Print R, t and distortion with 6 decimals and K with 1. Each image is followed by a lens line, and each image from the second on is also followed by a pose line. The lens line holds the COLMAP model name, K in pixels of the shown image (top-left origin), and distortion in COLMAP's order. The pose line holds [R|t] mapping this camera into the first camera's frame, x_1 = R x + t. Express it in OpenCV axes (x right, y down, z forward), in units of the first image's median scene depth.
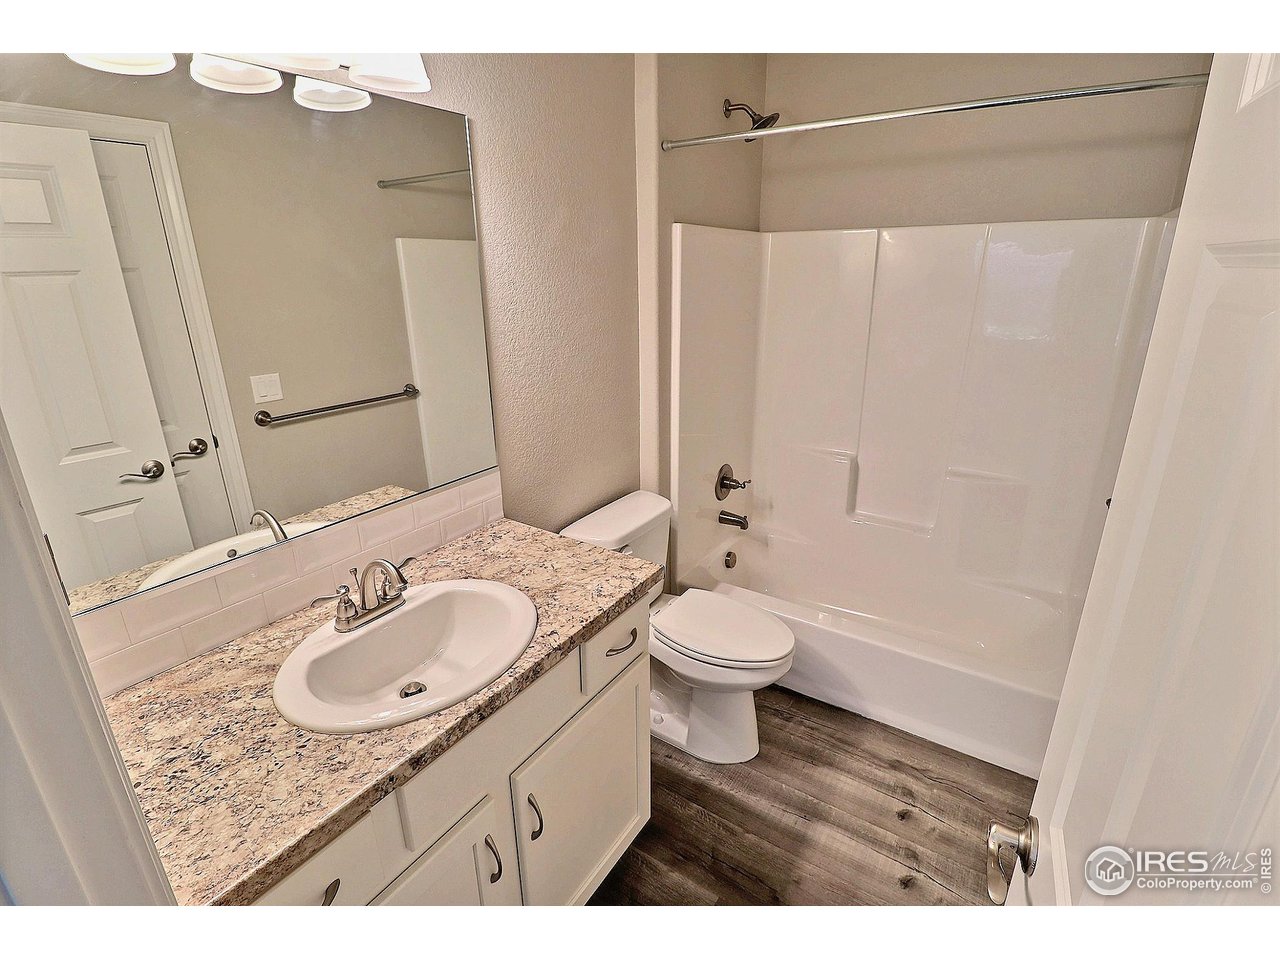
lens RADIAL K [[597.5, 0, 644.9], [0, 597.5, 463.9], [0, 0, 1]] dist [0.004914, -0.015407]
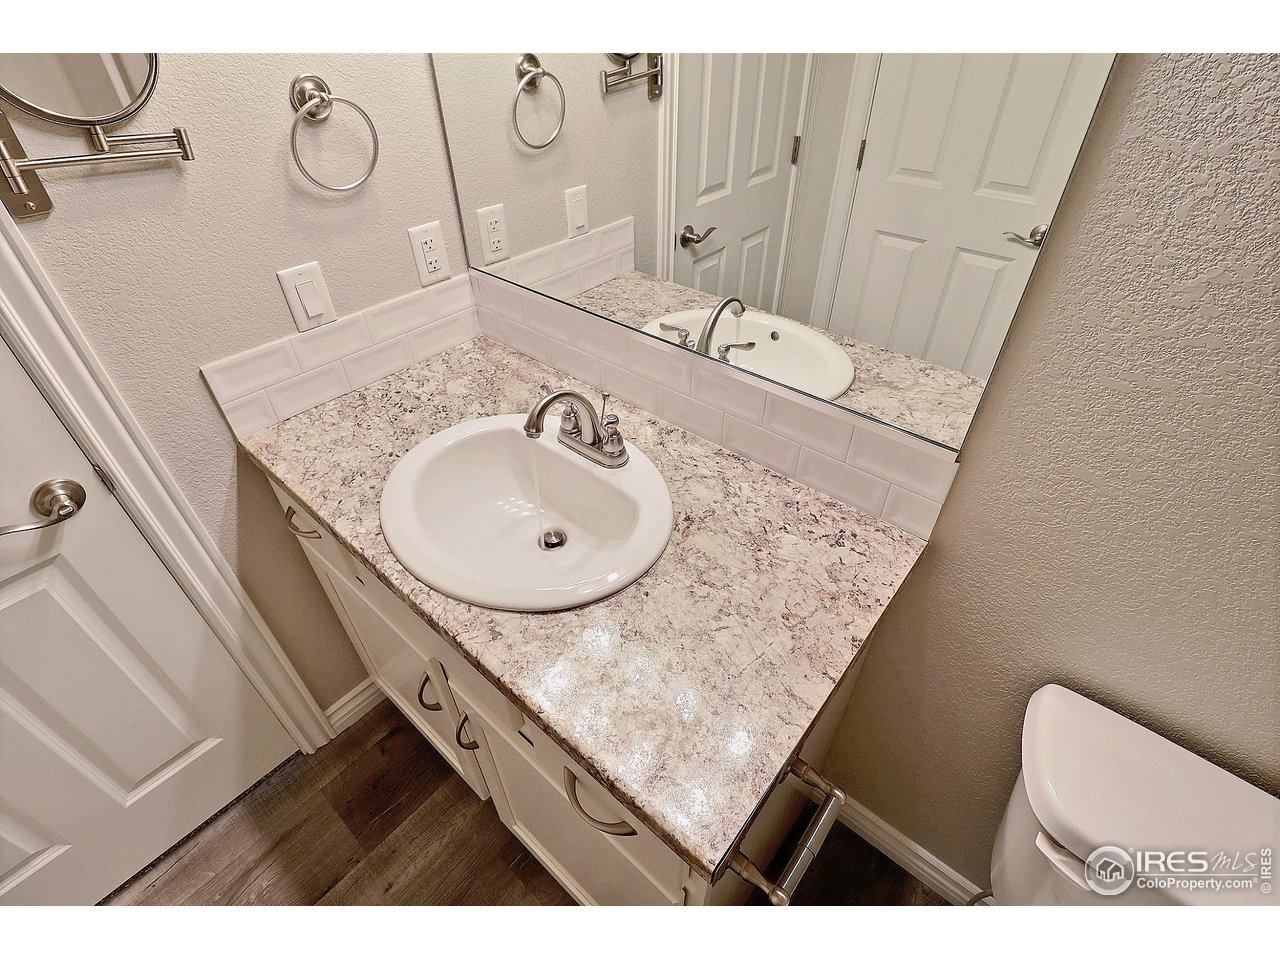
lens RADIAL K [[597.5, 0, 644.9], [0, 597.5, 463.9], [0, 0, 1]] dist [0.004914, -0.015407]
pose [[-0.122863, 0.623432, -0.772164, 0.201119], [-0.299463, 0.718502, 0.627756, -0.289741], [0.946164, 0.308362, 0.098418, 1.024476]]
